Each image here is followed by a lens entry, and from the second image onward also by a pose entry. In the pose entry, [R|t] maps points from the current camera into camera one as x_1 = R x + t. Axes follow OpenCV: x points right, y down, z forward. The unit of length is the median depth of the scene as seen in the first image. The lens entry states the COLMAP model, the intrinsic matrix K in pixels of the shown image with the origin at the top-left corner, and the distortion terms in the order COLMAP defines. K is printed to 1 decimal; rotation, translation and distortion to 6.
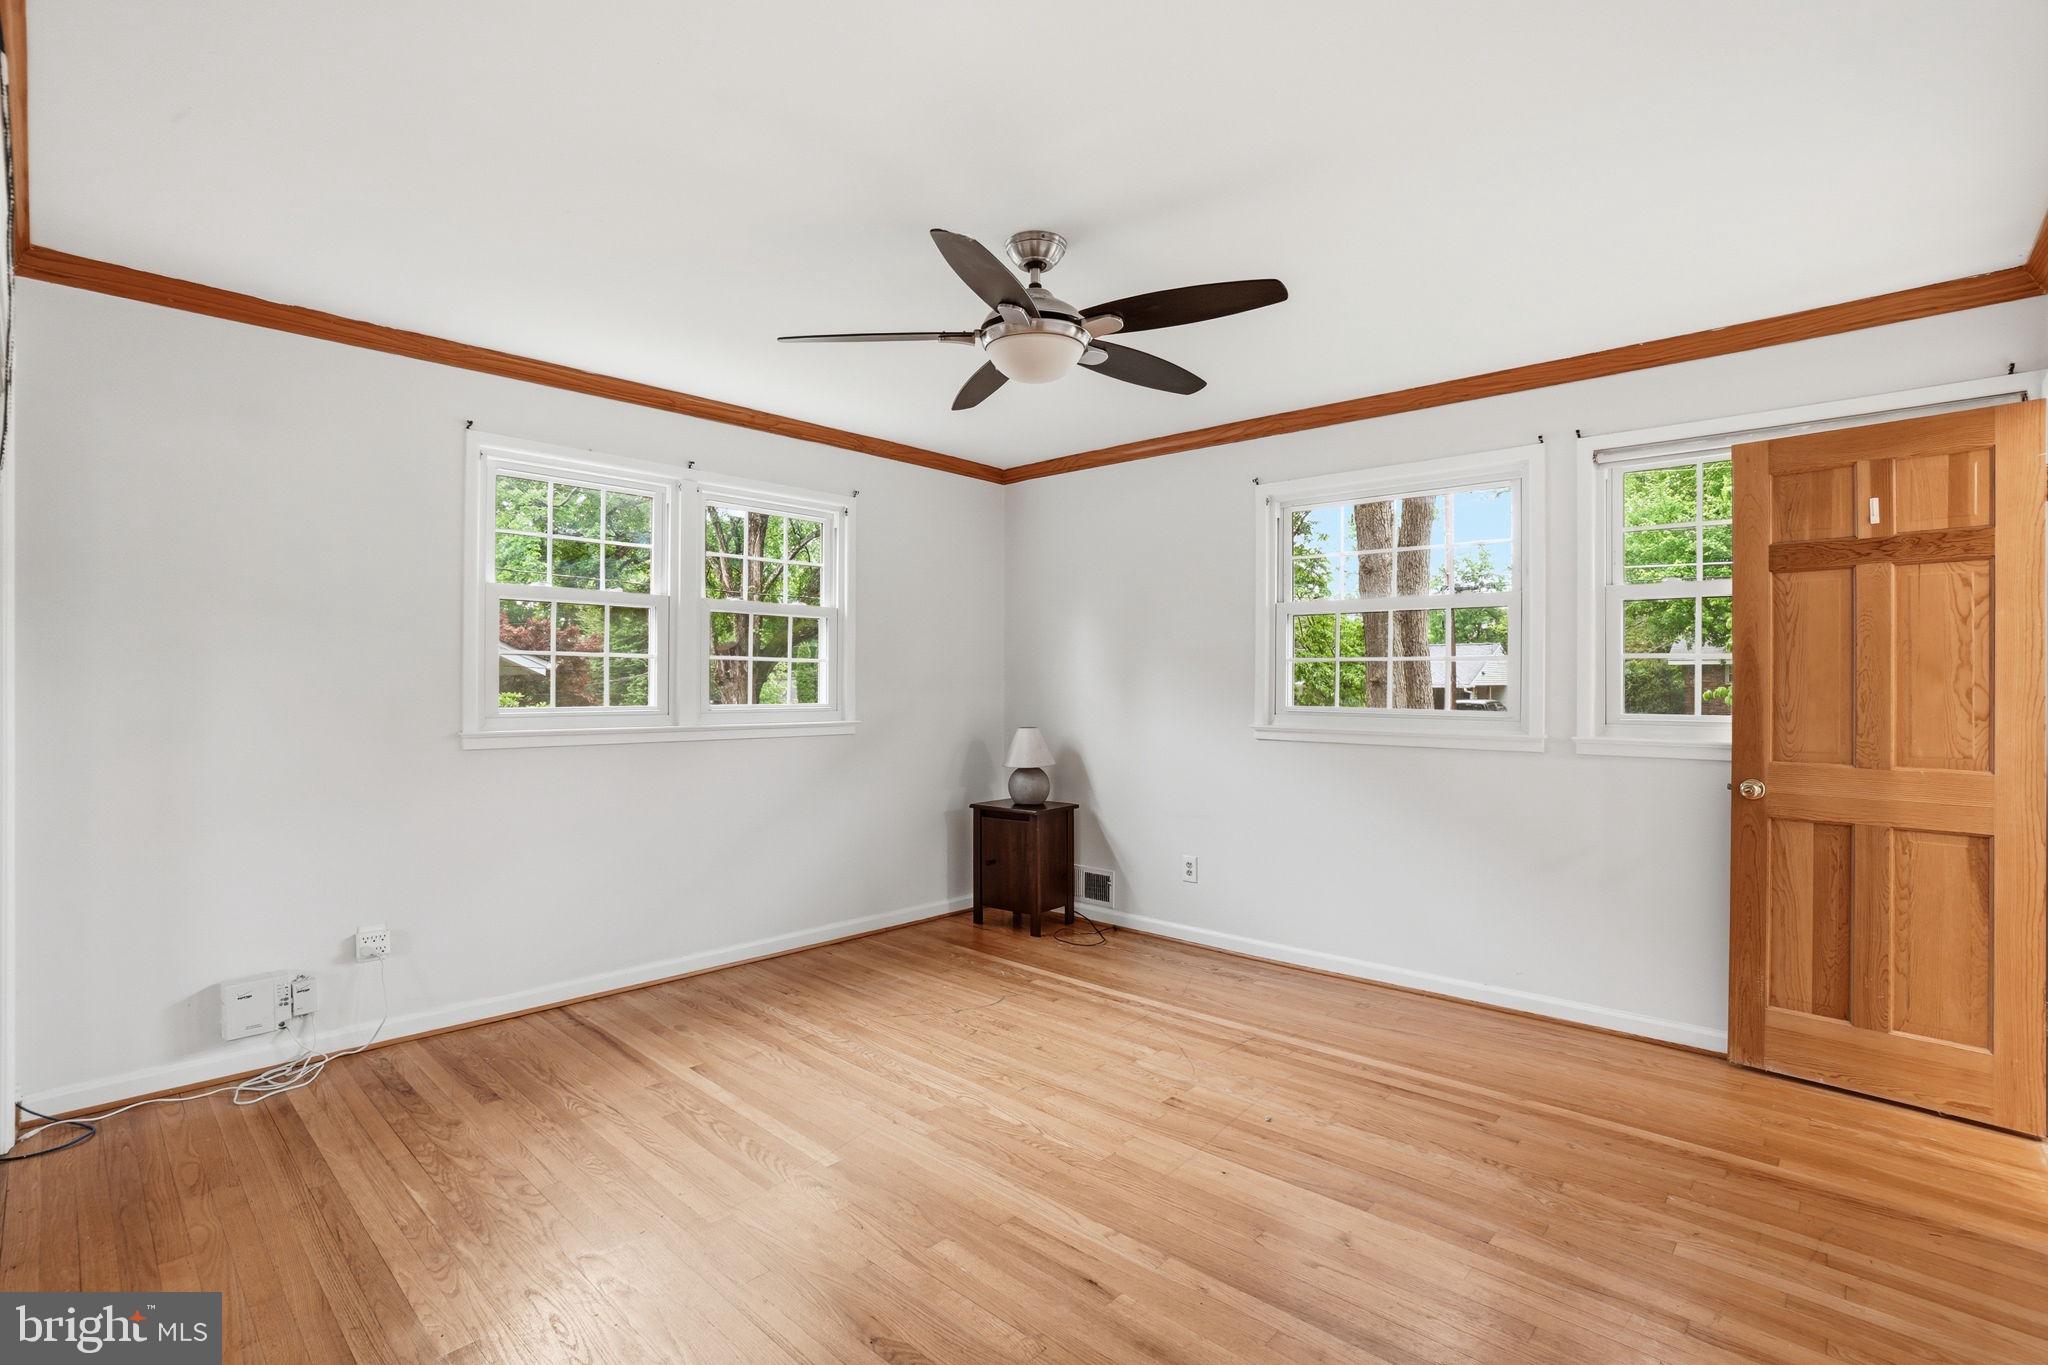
lens RADIAL K [[942.7, 0, 1031.9], [0, 942.7, 683.4], [0, 0, 1]] dist [-0.031286, -0.000154]
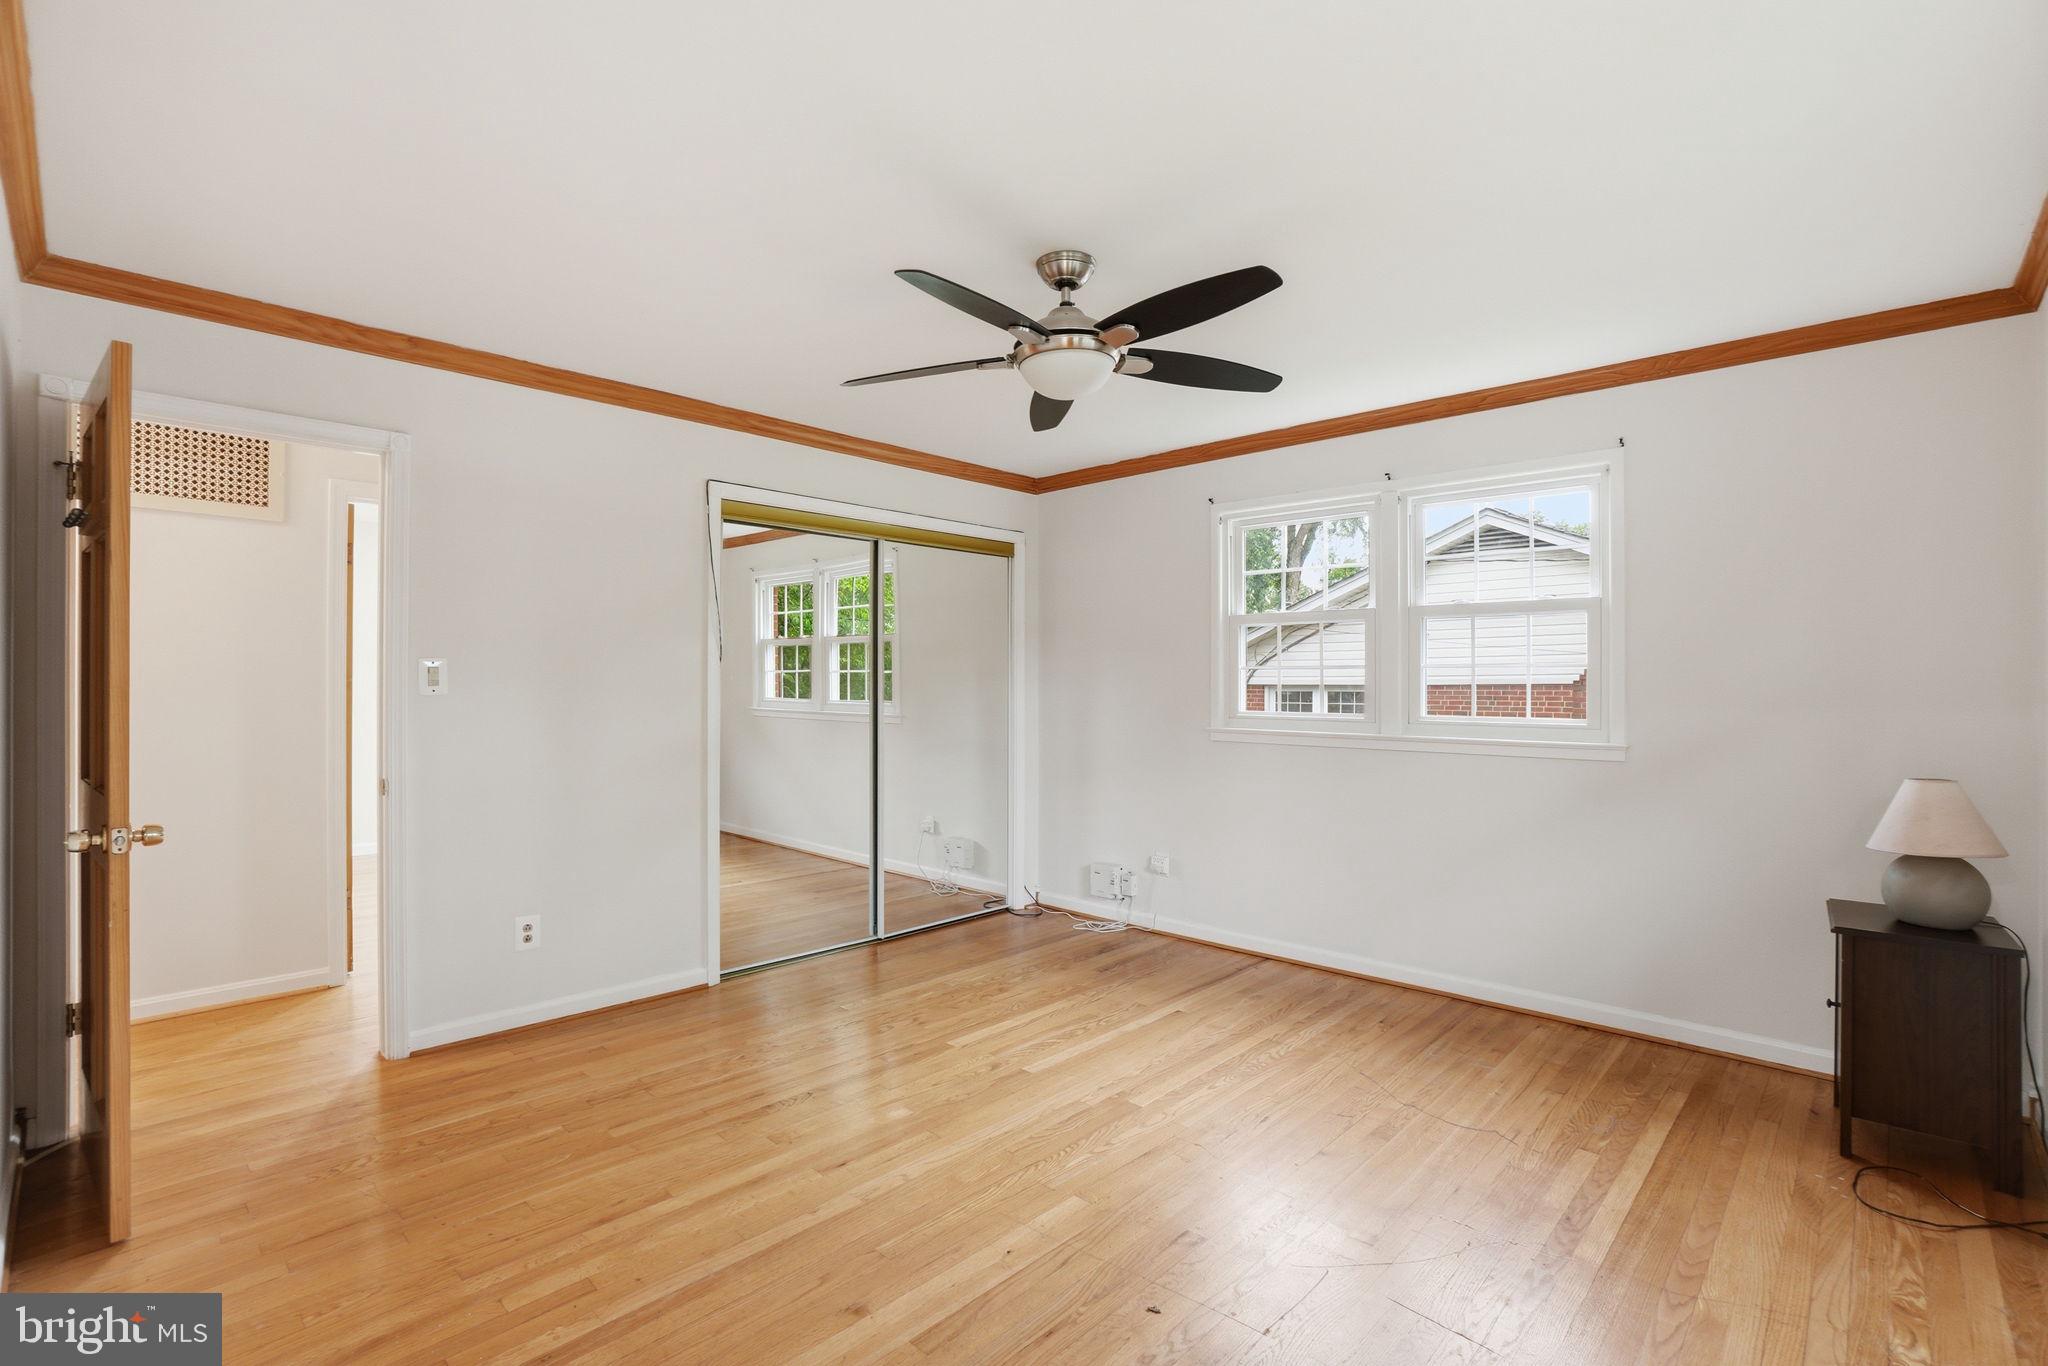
lens RADIAL K [[929.9, 0, 1008.2], [0, 929.9, 667.3], [0, 0, 1]] dist [-0.054731, 0.022137]
pose [[0.004806, -0.024888, -0.999679, 0.742097], [-0.012848, 0.999606, -0.024948, 0.004382], [0.999906, 0.012964, 0.004484, 0.695370]]
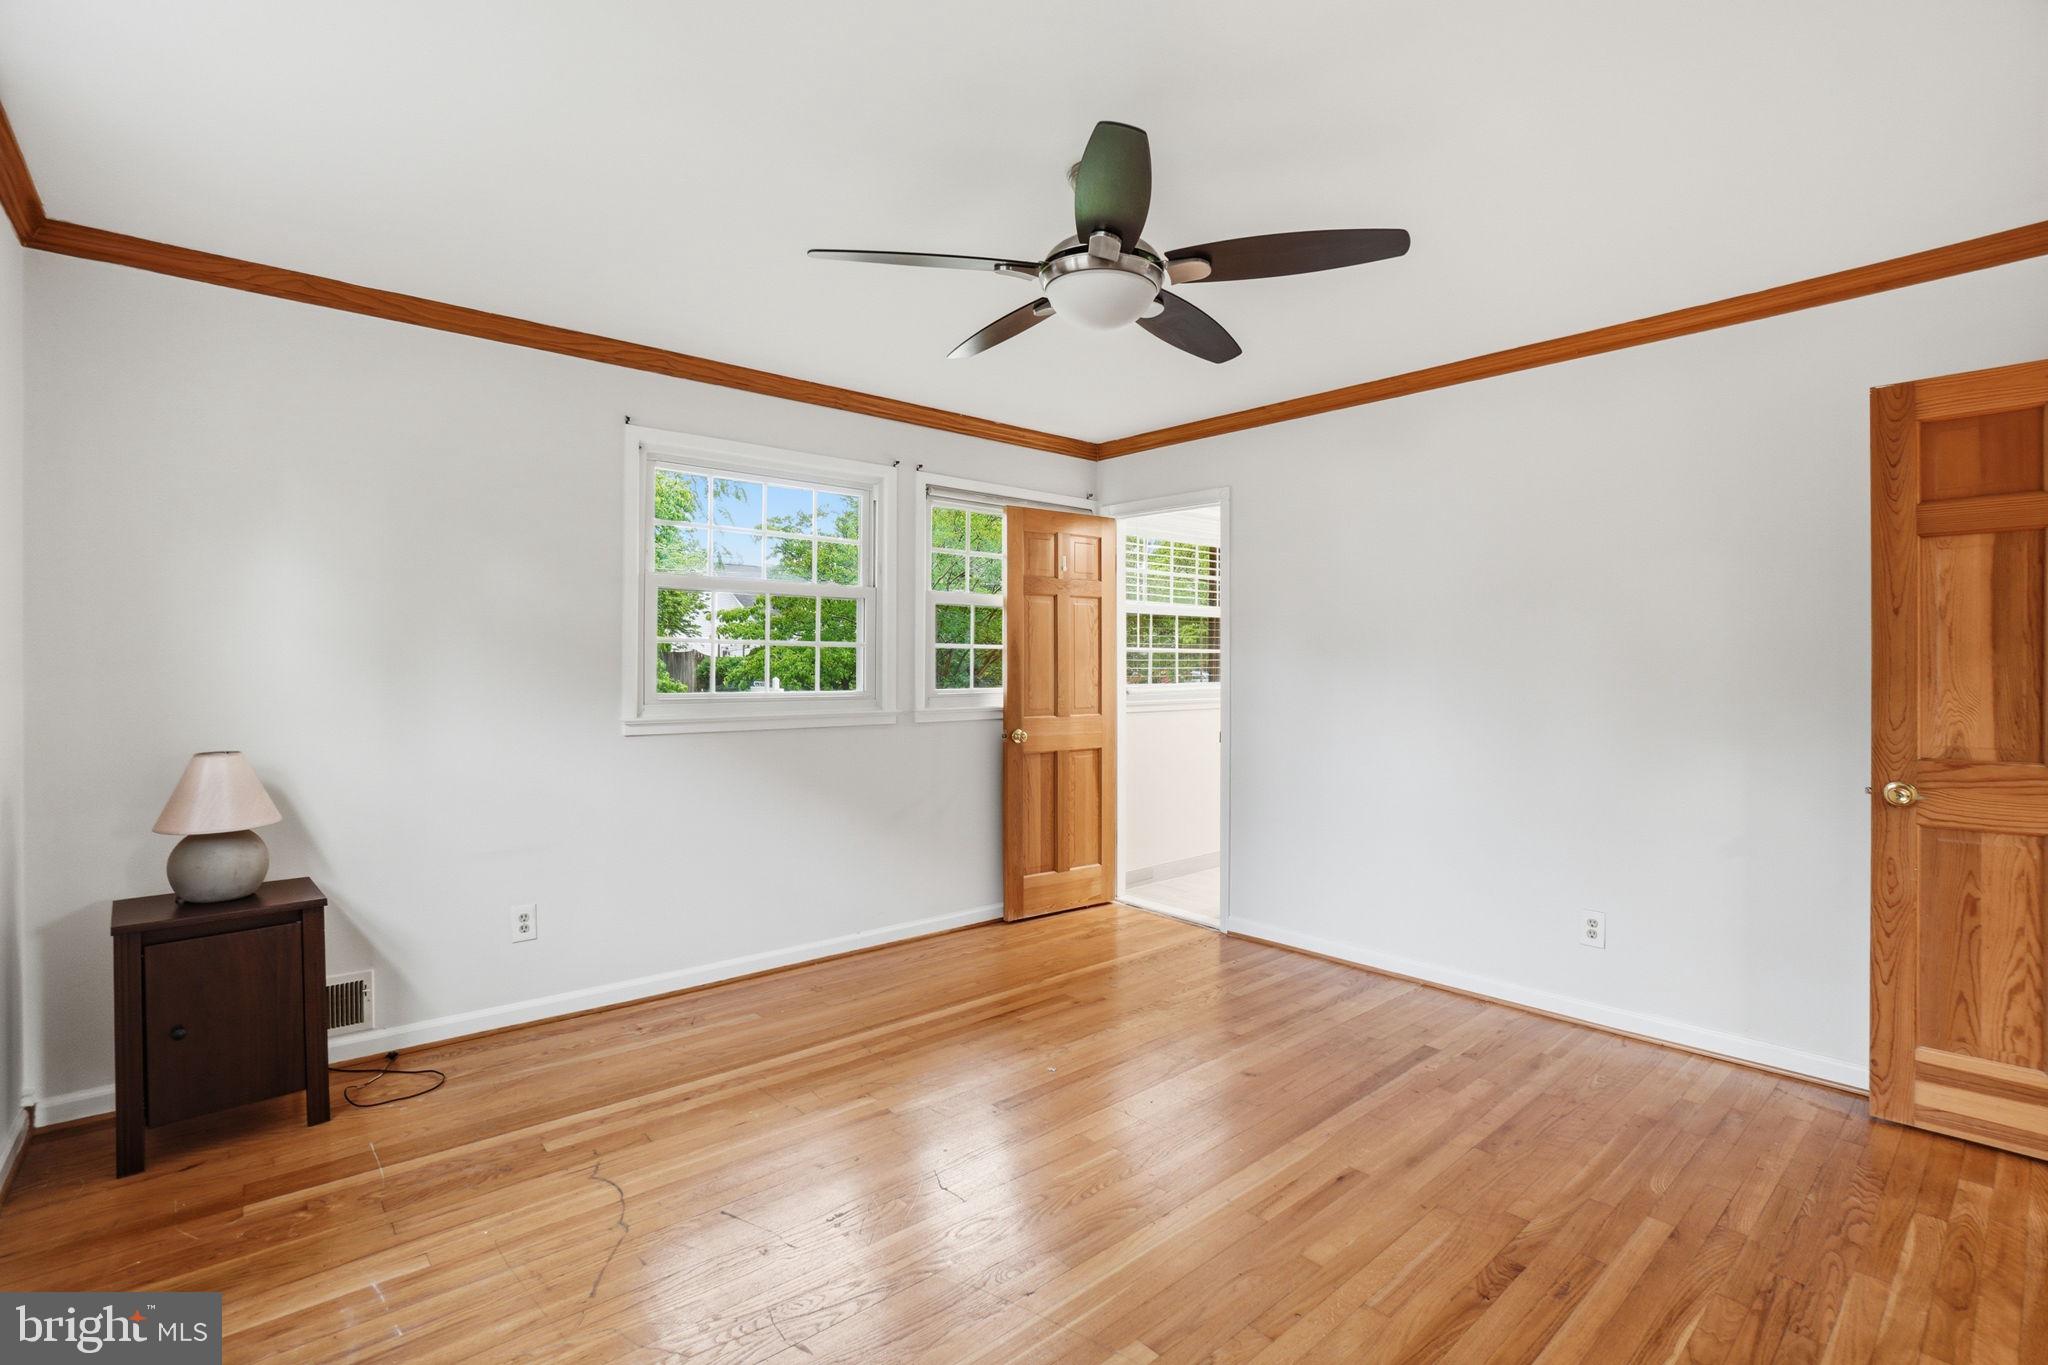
lens RADIAL K [[929.9, 0, 1008.2], [0, 929.9, 666.8], [0, 0, 1]] dist [-0.054731, 0.022137]
pose [[0.131961, -0.005924, 0.991237, -0.654343], [-0.001410, 0.999980, 0.006164, -0.007615], [-0.991254, -0.002211, 0.131950, 0.729175]]
